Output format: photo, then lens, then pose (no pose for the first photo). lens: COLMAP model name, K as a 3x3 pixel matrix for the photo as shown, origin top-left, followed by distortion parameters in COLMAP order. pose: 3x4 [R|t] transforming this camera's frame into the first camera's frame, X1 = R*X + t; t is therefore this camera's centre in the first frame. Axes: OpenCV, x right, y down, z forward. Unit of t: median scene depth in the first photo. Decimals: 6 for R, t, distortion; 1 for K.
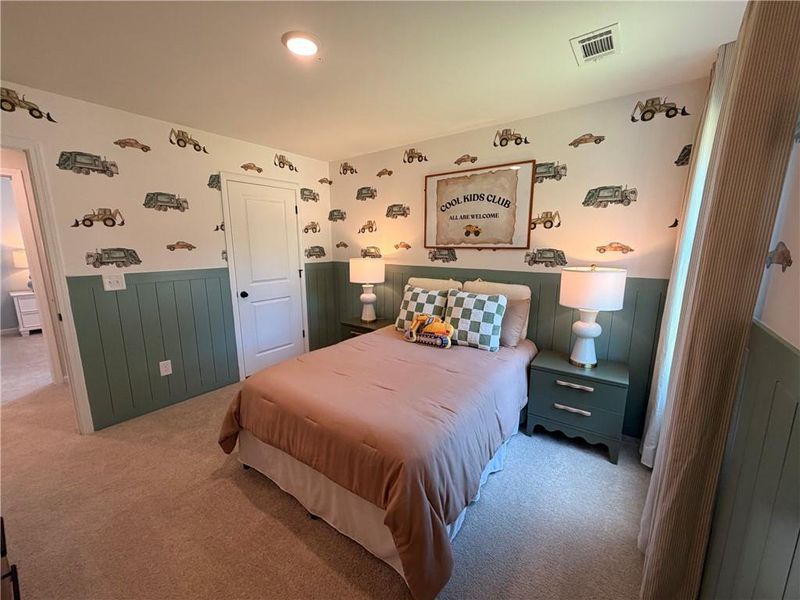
lens RADIAL K [[325.9, 0, 401.7], [0, 325.9, 298.4], [0, 0, 1]] dist [0.013920, -0.000009]
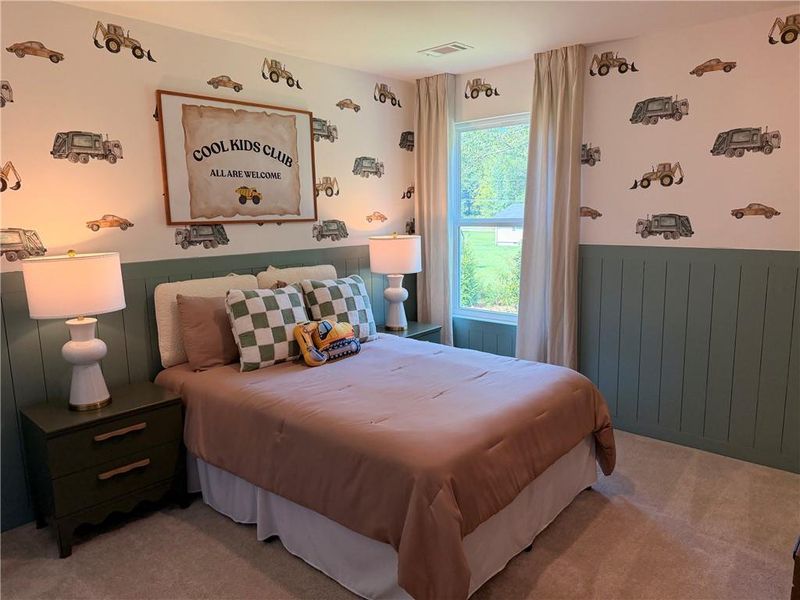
lens RADIAL K [[561.2, 0, 403.7], [0, 561.2, 302.8], [0, 0, 1]] dist [0.091549, -0.126587]
pose [[0.094397, -0.163314, 0.982048, -0.955824], [0.186289, 0.971926, 0.143724, -0.107954], [-0.977950, 0.169377, 0.122171, 0.618291]]
